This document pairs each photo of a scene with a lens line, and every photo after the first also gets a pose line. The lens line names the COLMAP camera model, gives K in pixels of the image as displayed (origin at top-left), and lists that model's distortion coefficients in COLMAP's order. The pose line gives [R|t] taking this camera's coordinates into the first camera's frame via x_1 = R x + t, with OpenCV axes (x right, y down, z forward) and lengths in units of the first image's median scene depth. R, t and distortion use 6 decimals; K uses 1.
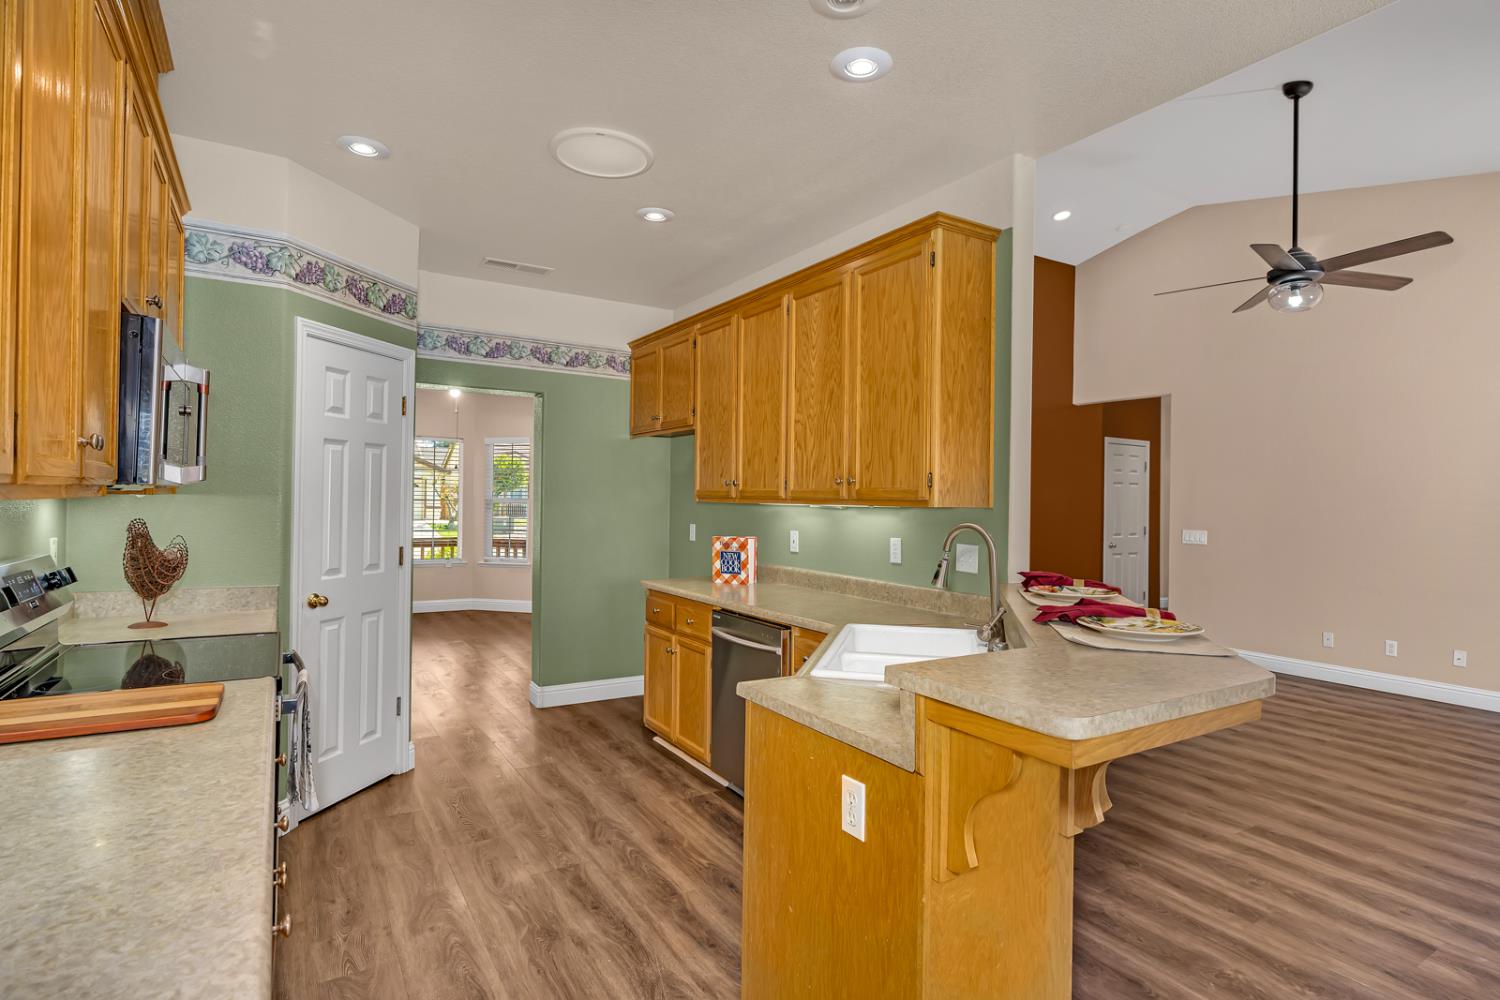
lens RADIAL K [[771.2, 0, 748.6], [0, 771.2, 497.0], [0, 0, 1]] dist [-0.008871, 0.003896]
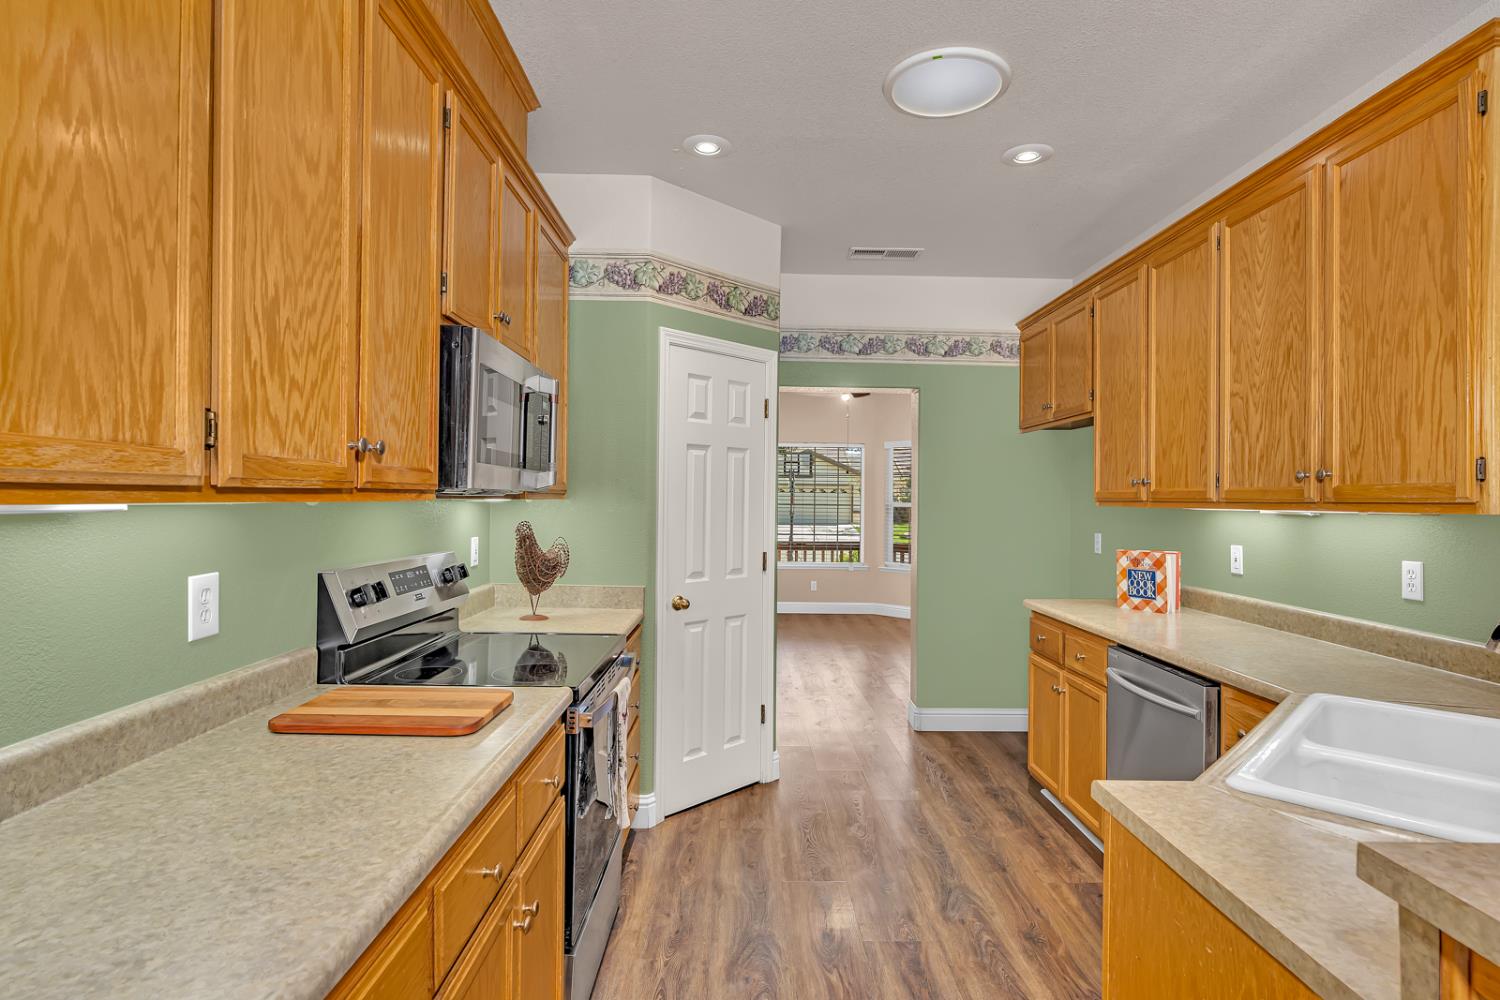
lens RADIAL K [[771.2, 0, 751.6], [0, 771.2, 495.0], [0, 0, 1]] dist [-0.008871, 0.003896]
pose [[0.862063, -0.007720, -0.506742, 0.038786], [0.003216, 0.999947, -0.009762, 0.001597], [0.506791, 0.006786, 0.862042, 0.158167]]
